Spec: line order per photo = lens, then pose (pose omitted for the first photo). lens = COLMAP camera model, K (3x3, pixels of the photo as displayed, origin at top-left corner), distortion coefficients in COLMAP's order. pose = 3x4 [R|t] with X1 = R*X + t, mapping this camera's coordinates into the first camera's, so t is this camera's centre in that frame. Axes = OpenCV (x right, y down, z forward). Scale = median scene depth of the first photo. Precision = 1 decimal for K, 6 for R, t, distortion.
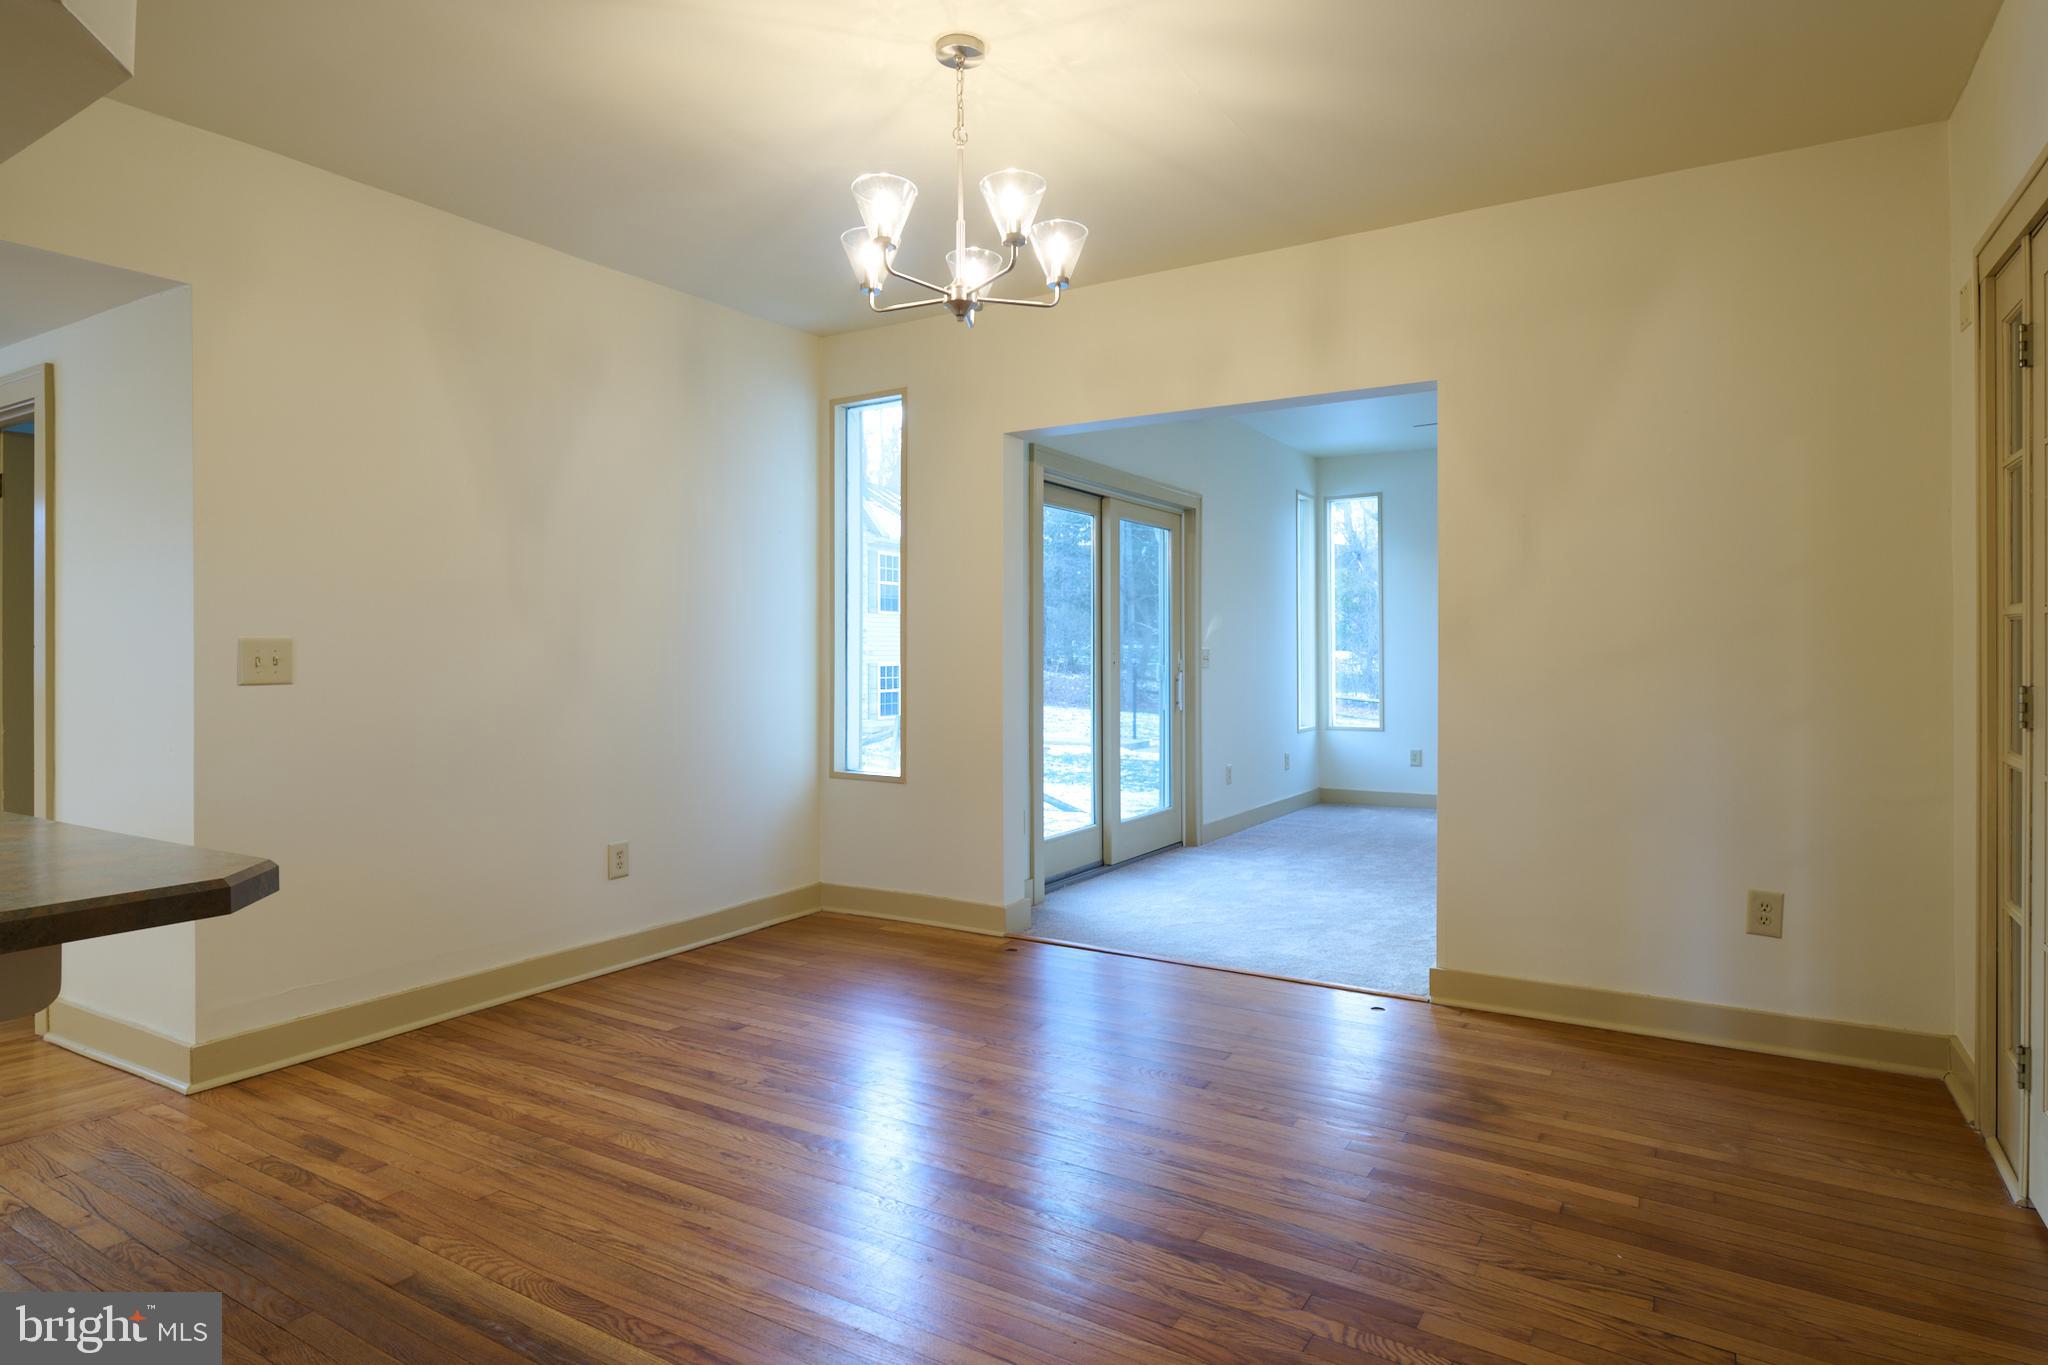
lens RADIAL K [[1128.6, 0, 1019.8], [0, 1128.6, 669.9], [0, 0, 1]] dist [0.007068, -0.008438]
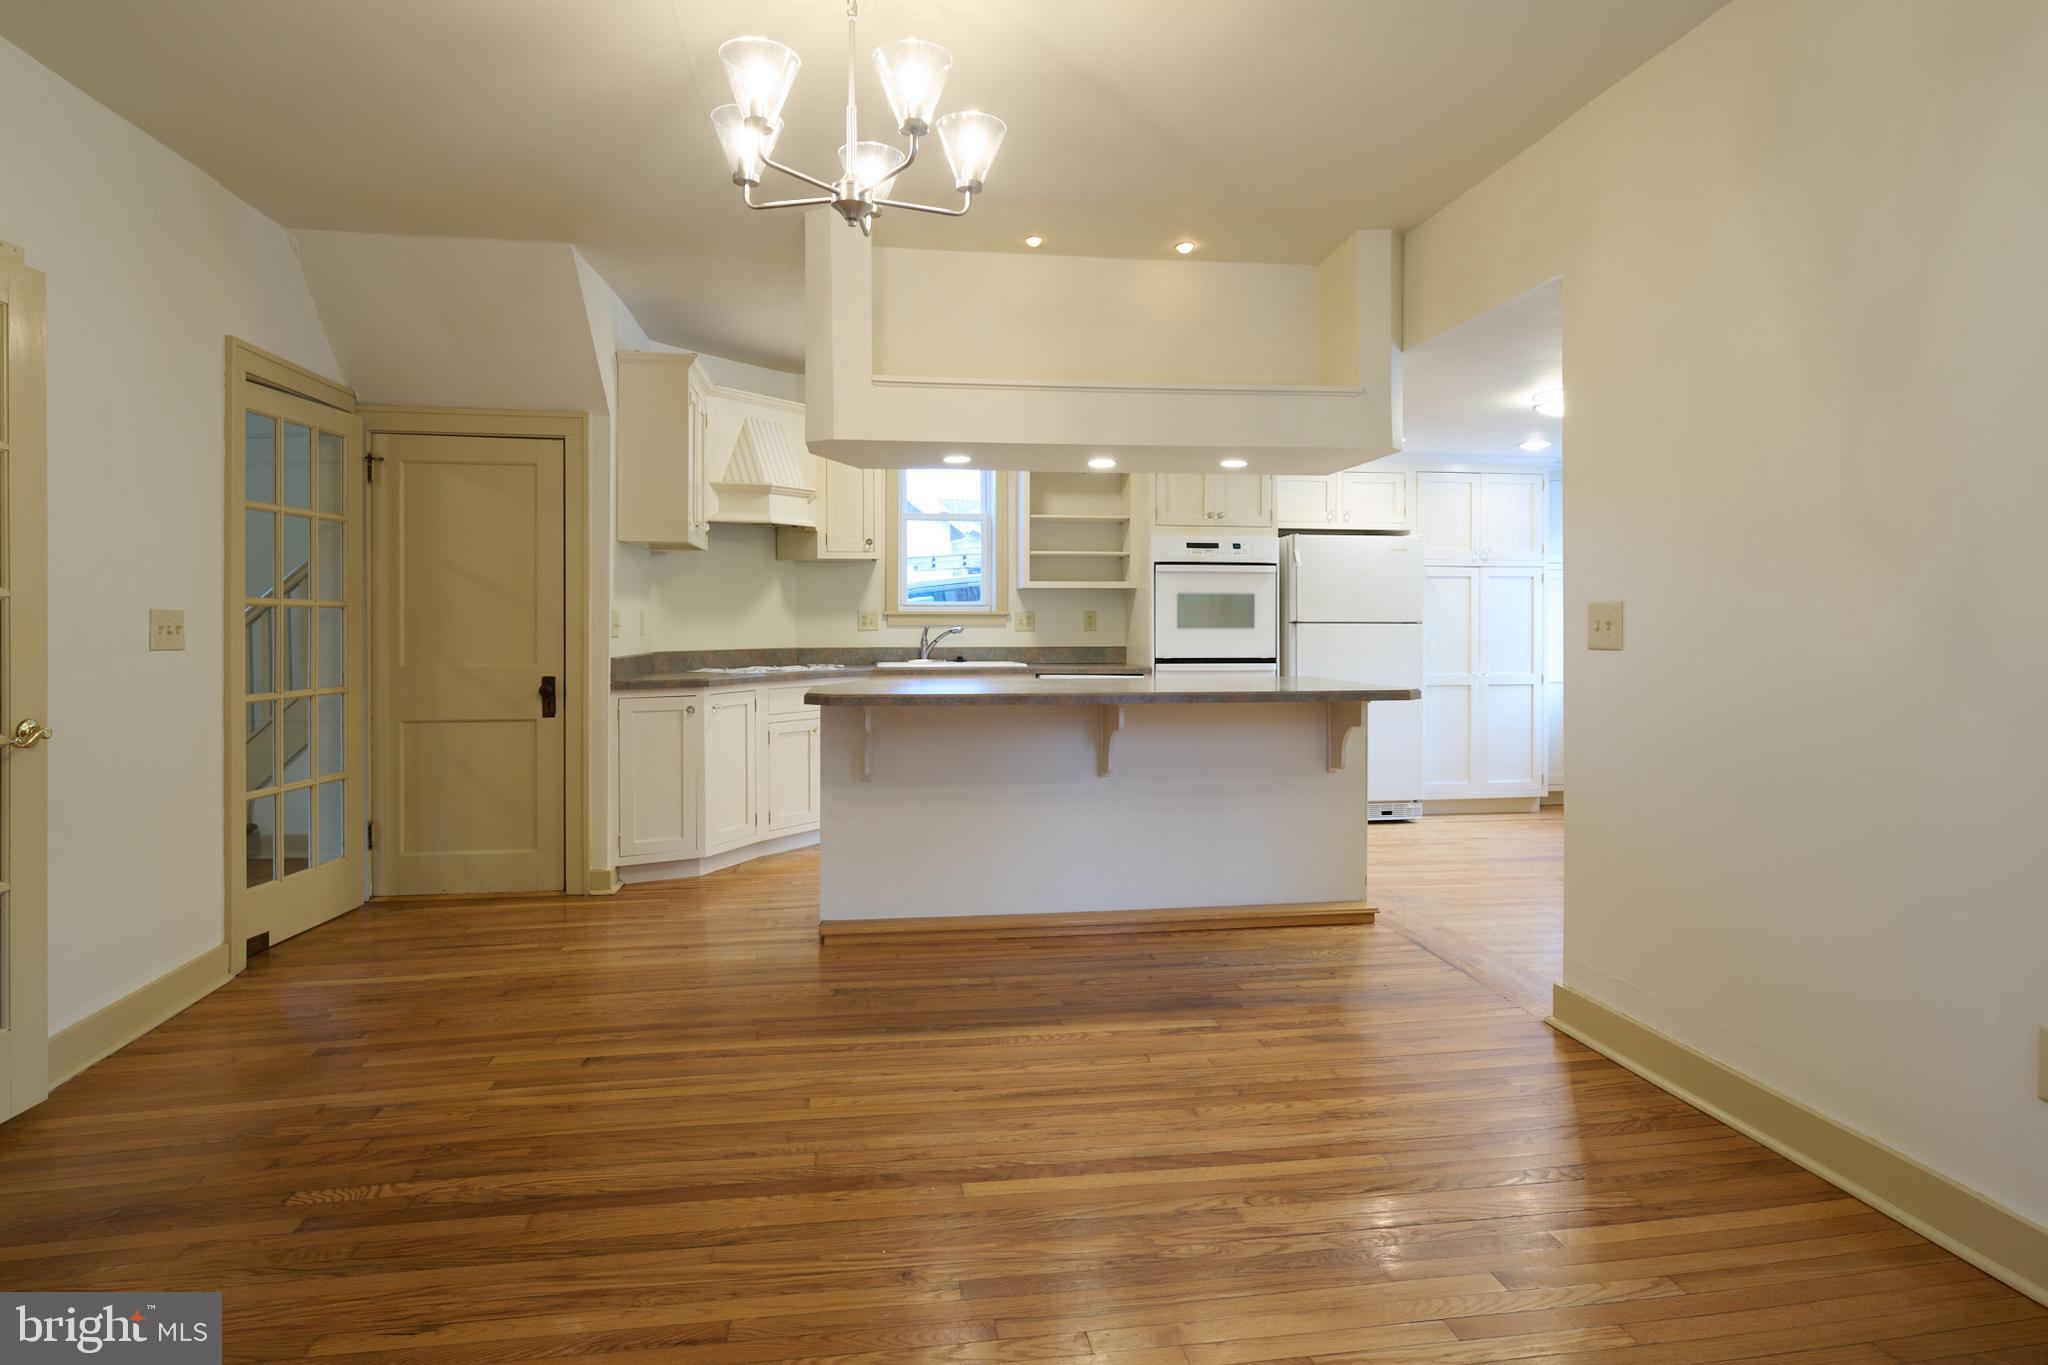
lens RADIAL K [[1128.6, 0, 1045.9], [0, 1128.6, 632.5], [0, 0, 1]] dist [0.007068, -0.008438]
pose [[-0.751980, 0.008738, -0.659128, 0.399822], [-0.002496, 0.999867, 0.016103, -0.019294], [0.659182, 0.013754, -0.751858, 1.743407]]
